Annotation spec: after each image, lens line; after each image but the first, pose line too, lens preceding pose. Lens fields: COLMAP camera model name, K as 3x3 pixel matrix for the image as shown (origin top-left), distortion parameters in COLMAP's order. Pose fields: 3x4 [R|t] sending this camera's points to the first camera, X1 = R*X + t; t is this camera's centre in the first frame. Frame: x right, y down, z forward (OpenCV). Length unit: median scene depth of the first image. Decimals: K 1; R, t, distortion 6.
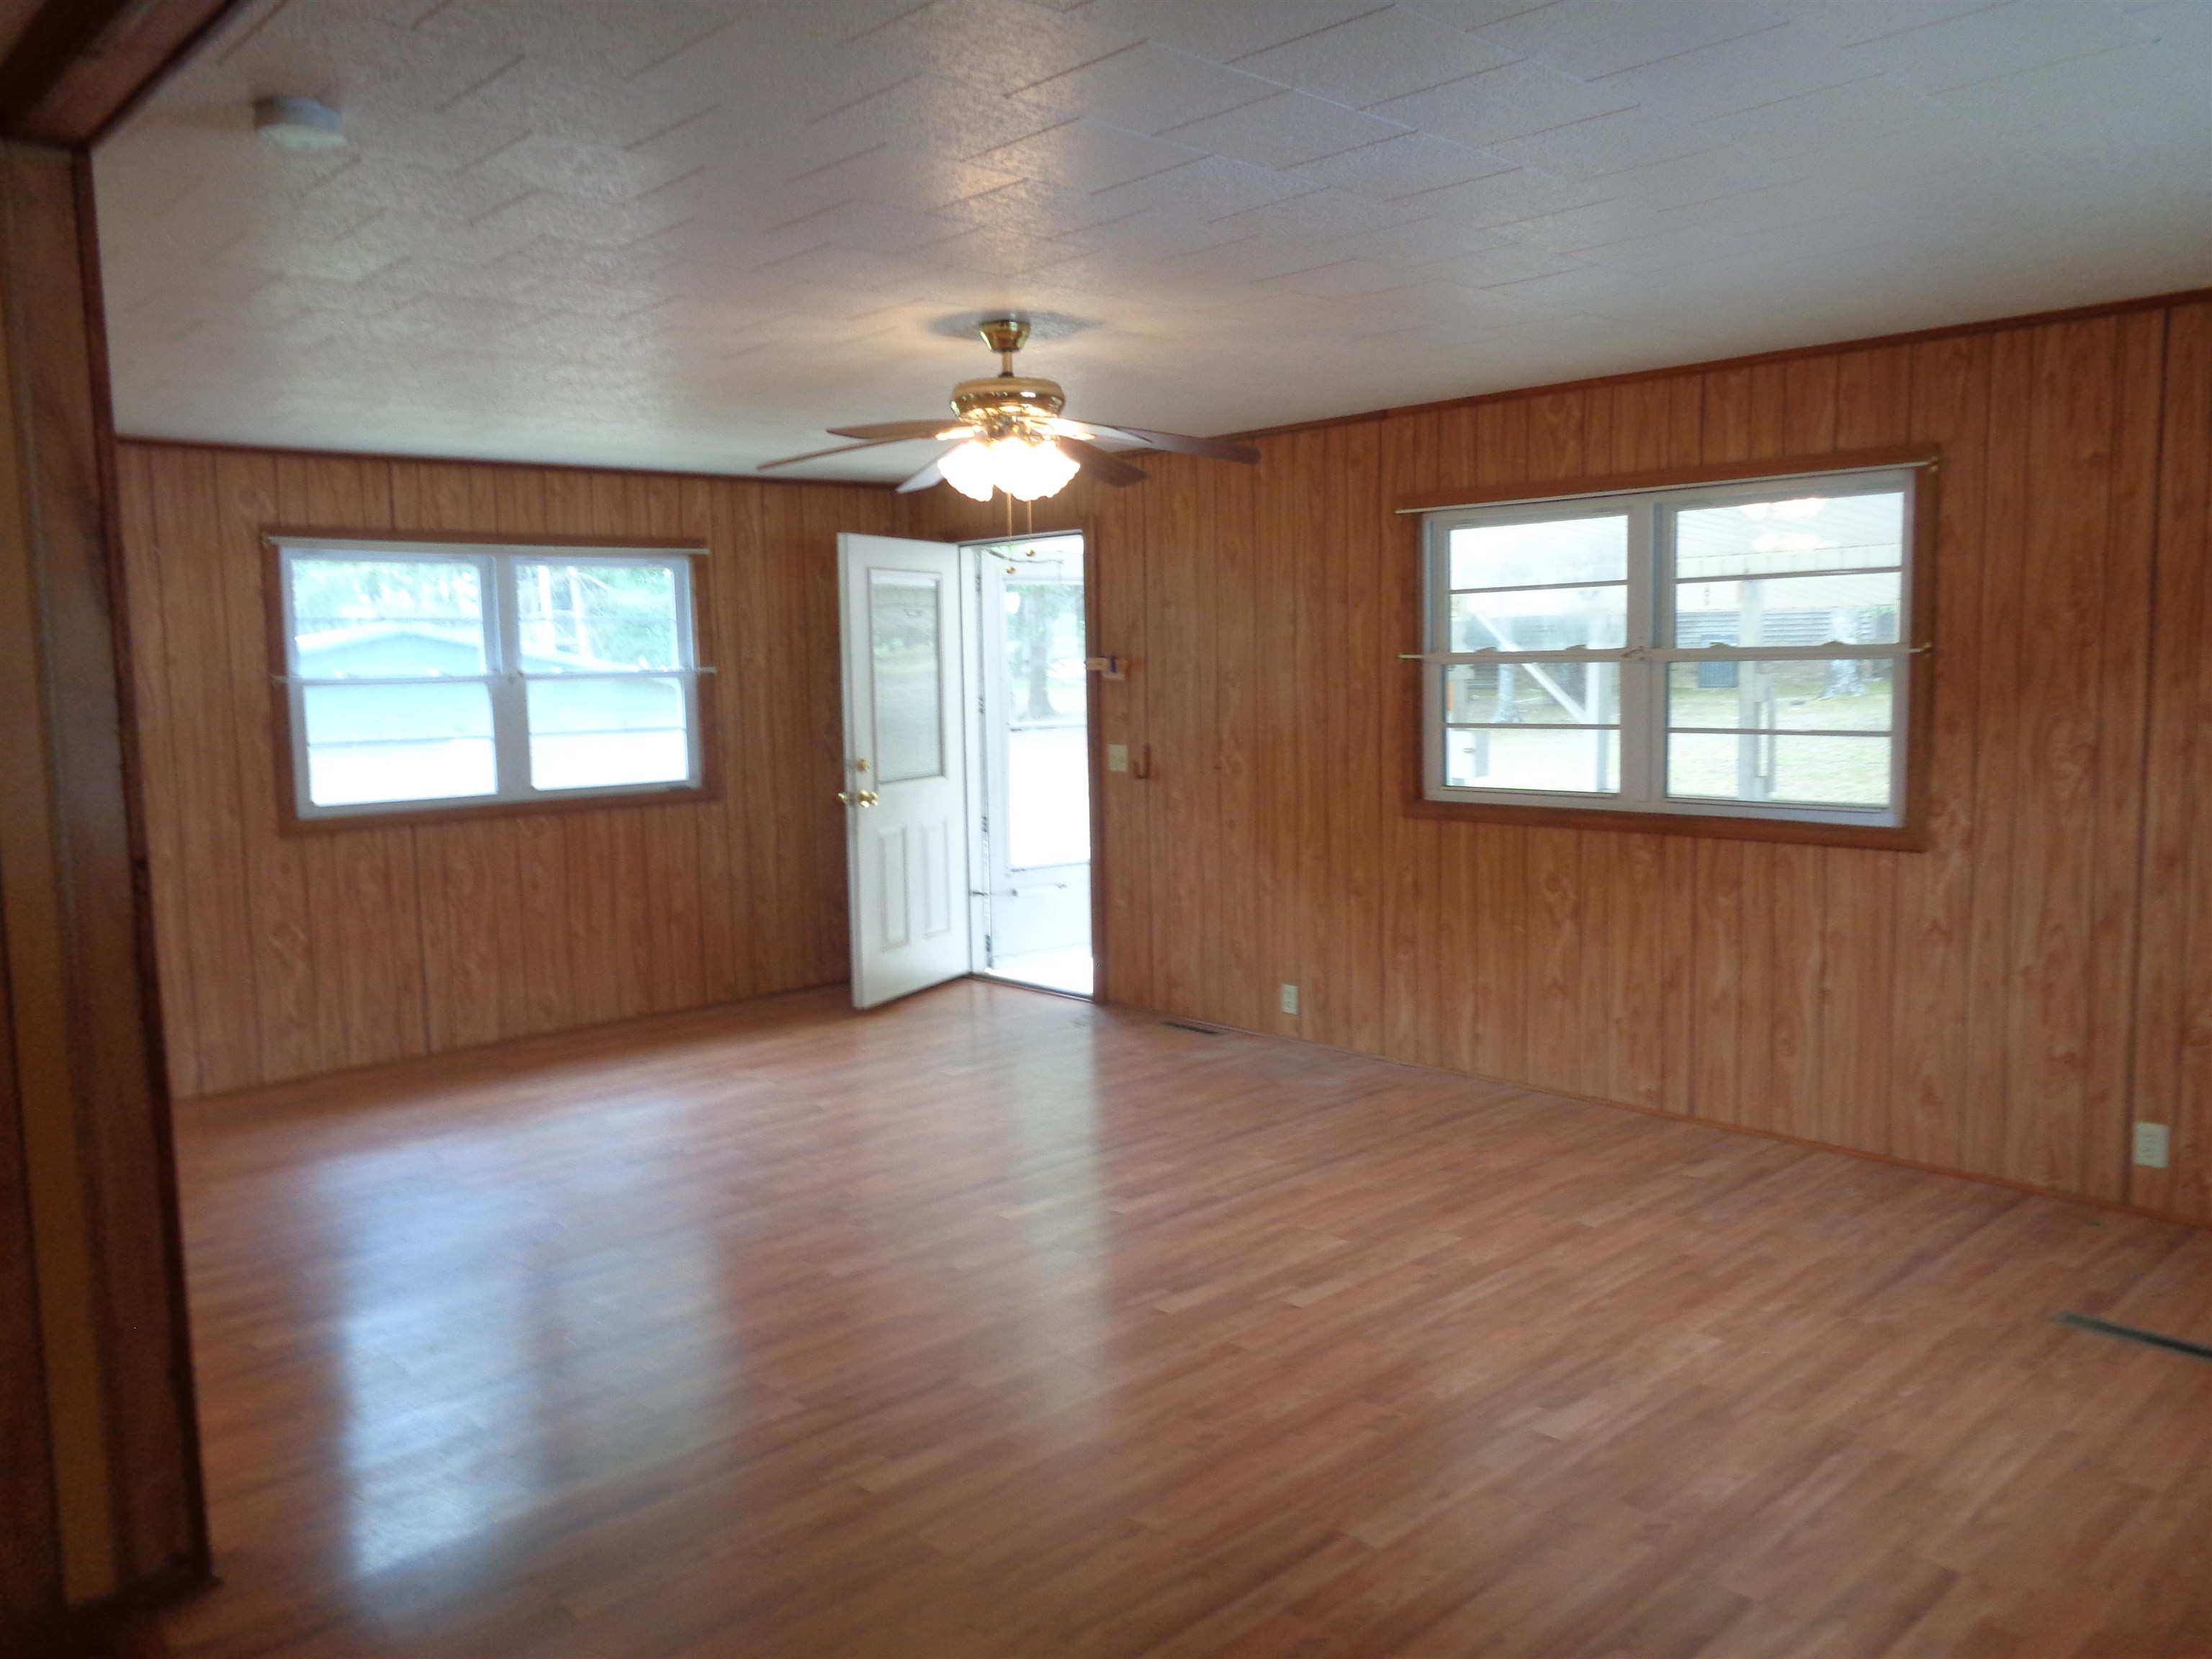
lens RADIAL K [[1643.8, 0, 1112.5], [0, 1643.8, 818.3], [0, 0, 1]] dist [-0.001322, 0.004739]
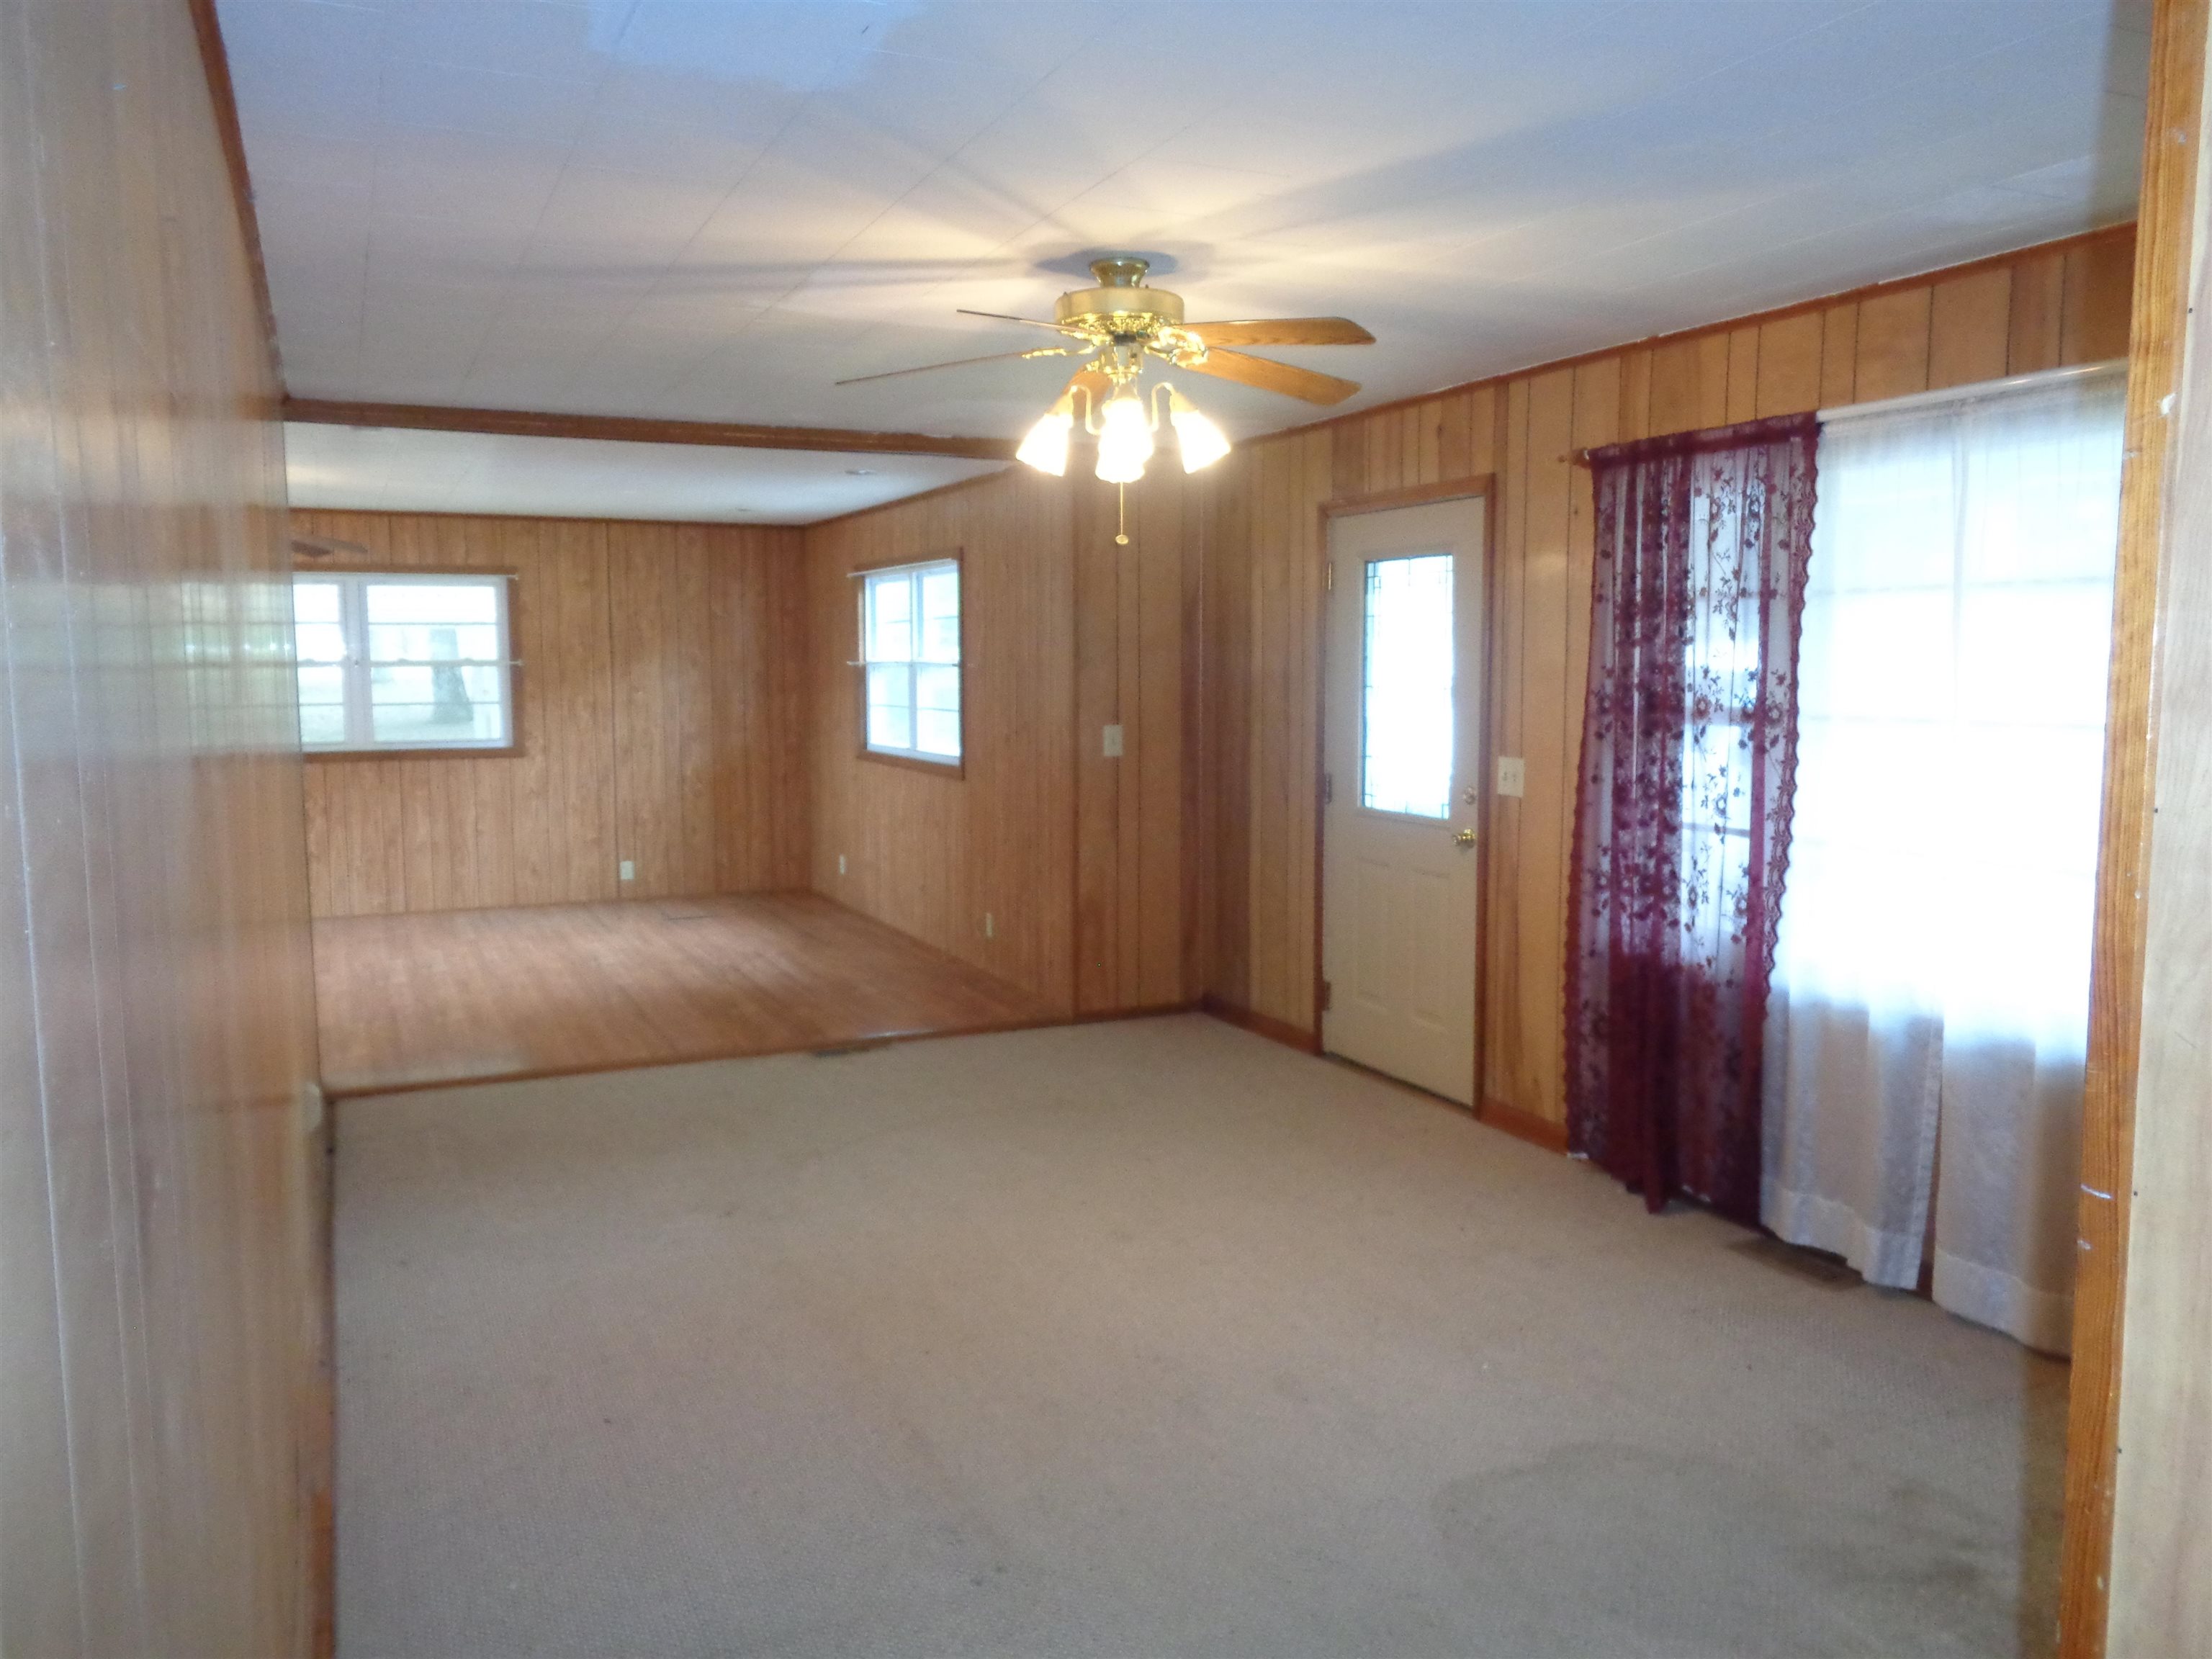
lens RADIAL K [[1643.8, 0, 1112.5], [0, 1643.8, 818.3], [0, 0, 1]] dist [-0.001322, 0.004739]
pose [[0.311576, -0.079845, 0.946861, -1.287588], [0.086330, 0.994721, 0.055473, 0.046750], [-0.946292, 0.064459, 0.316824, -0.395304]]
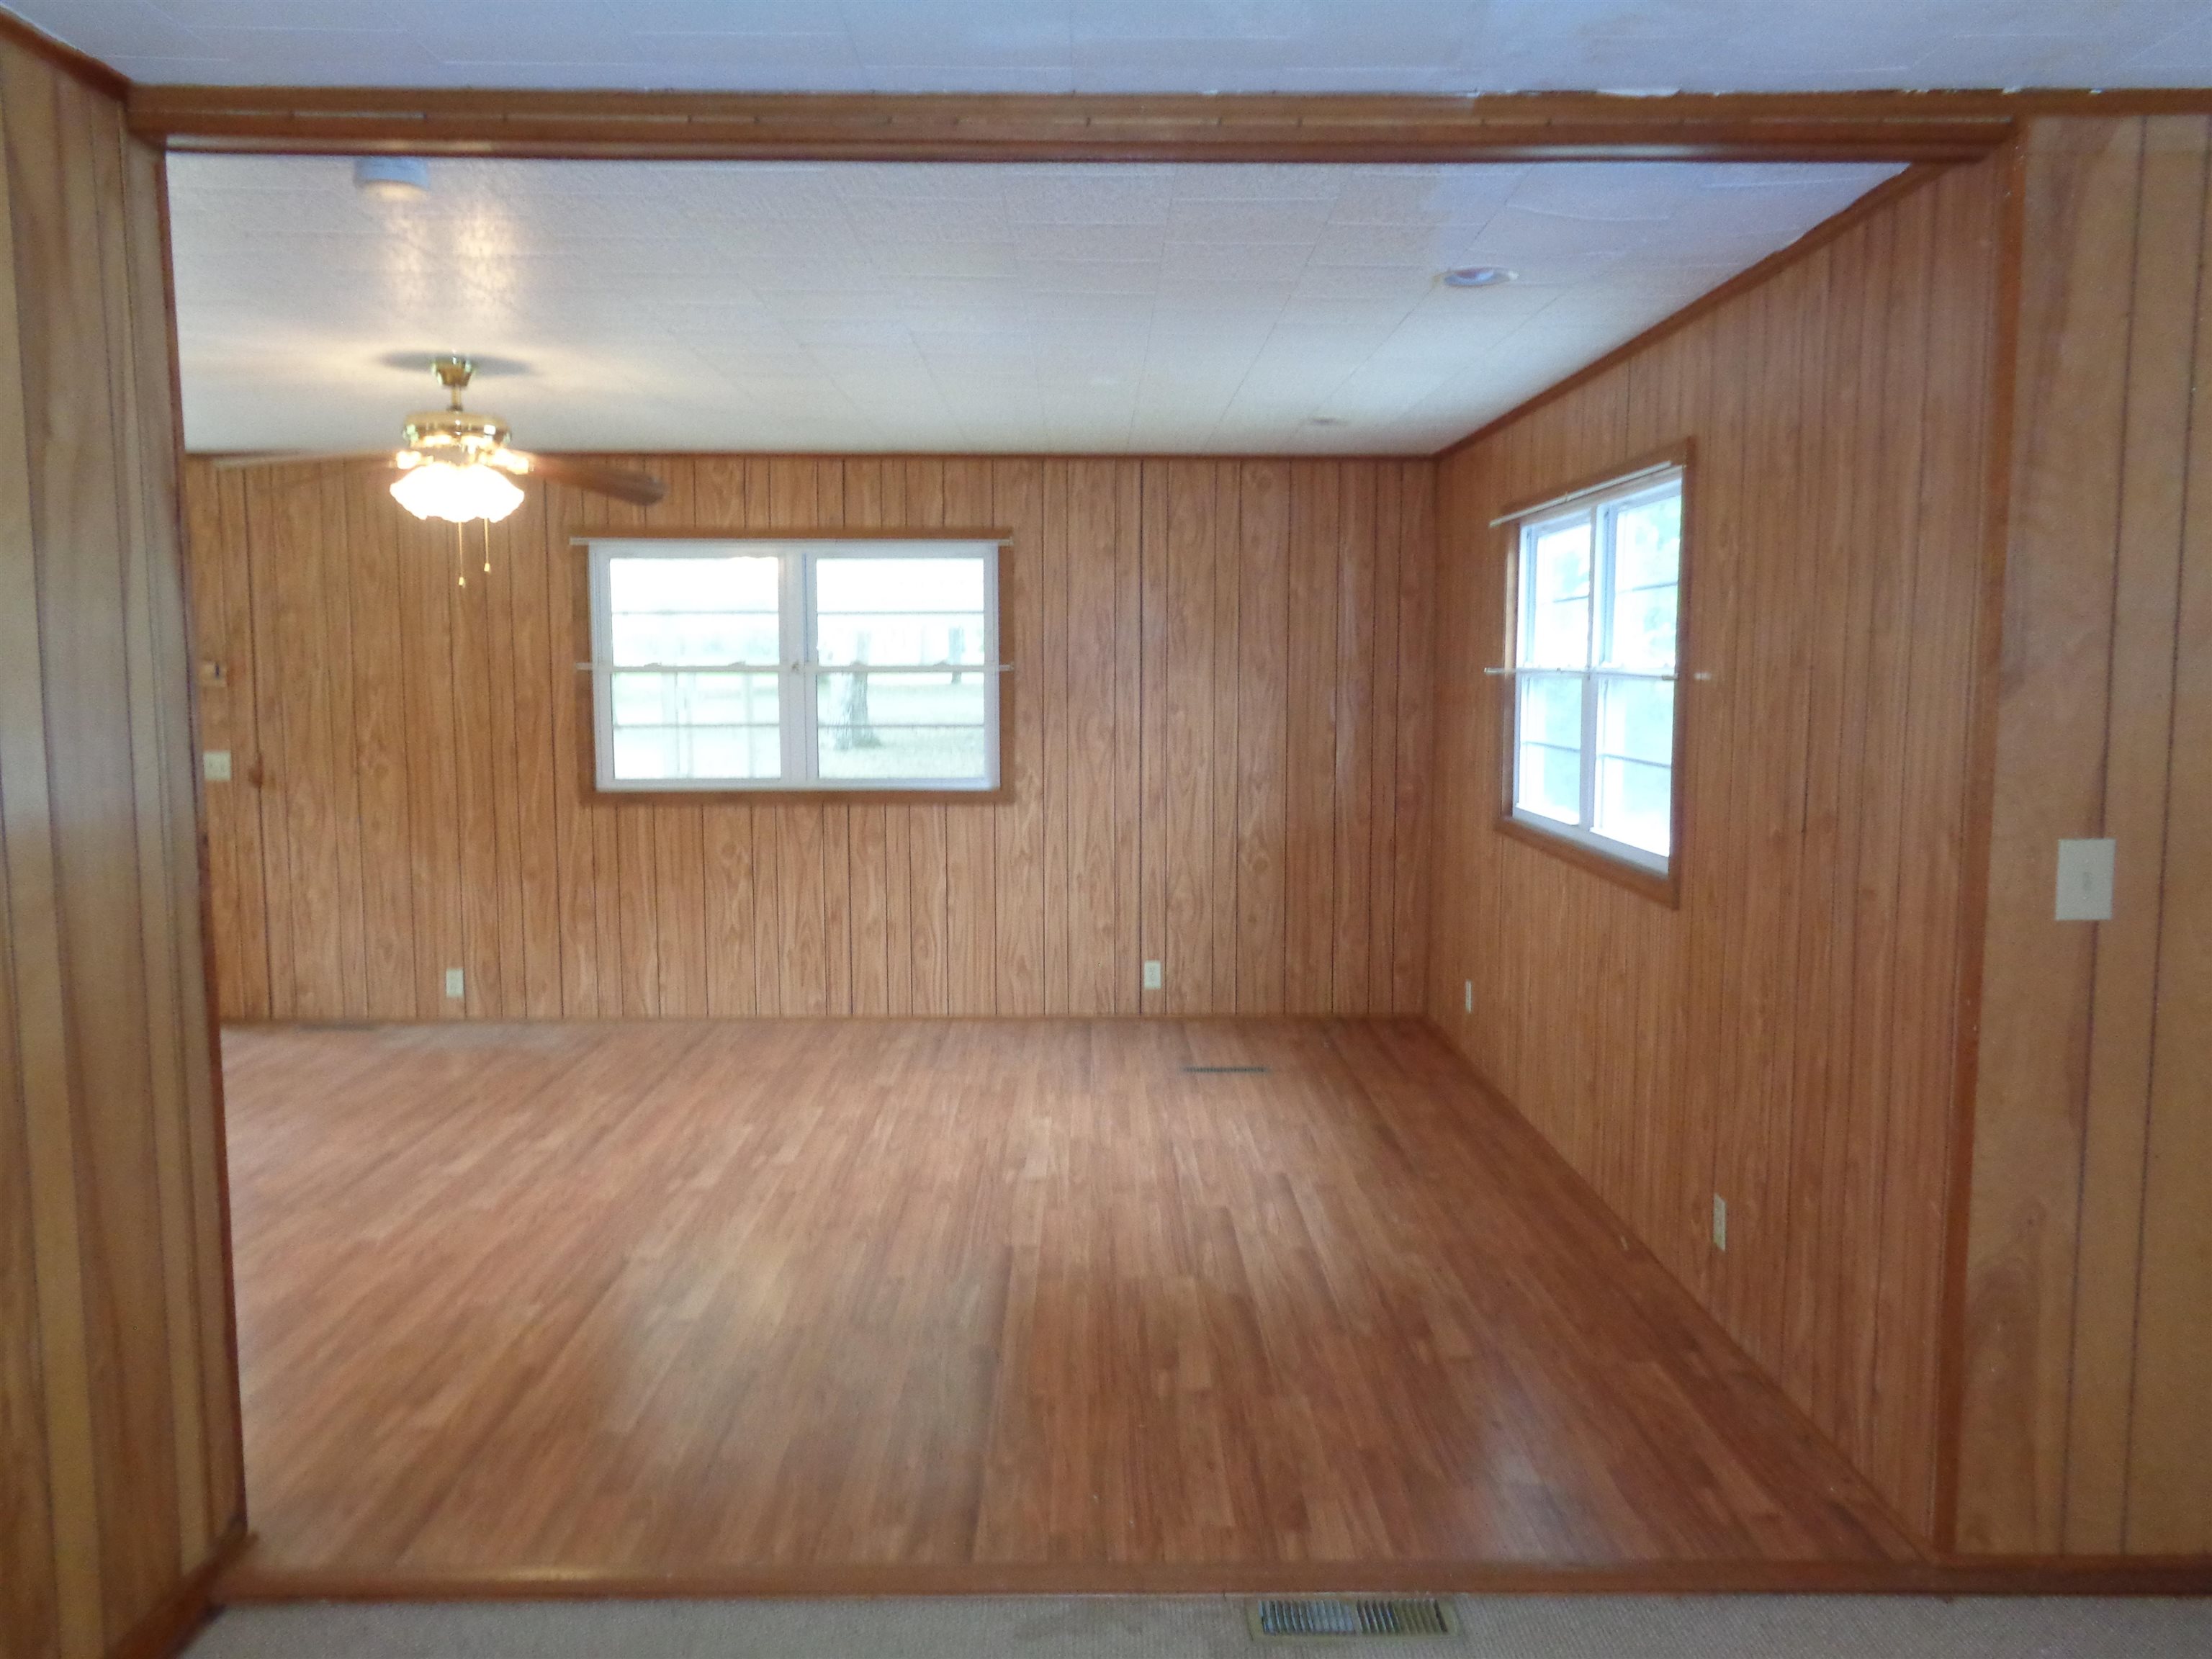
lens RADIAL K [[1643.8, 0, 1112.5], [0, 1643.8, 818.3], [0, 0, 1]] dist [-0.001322, 0.004739]
pose [[0.678885, -0.056845, 0.732040, -0.523804], [0.059563, 0.997976, 0.022258, 0.005488], [-0.731824, 0.028492, 0.680898, -0.072526]]
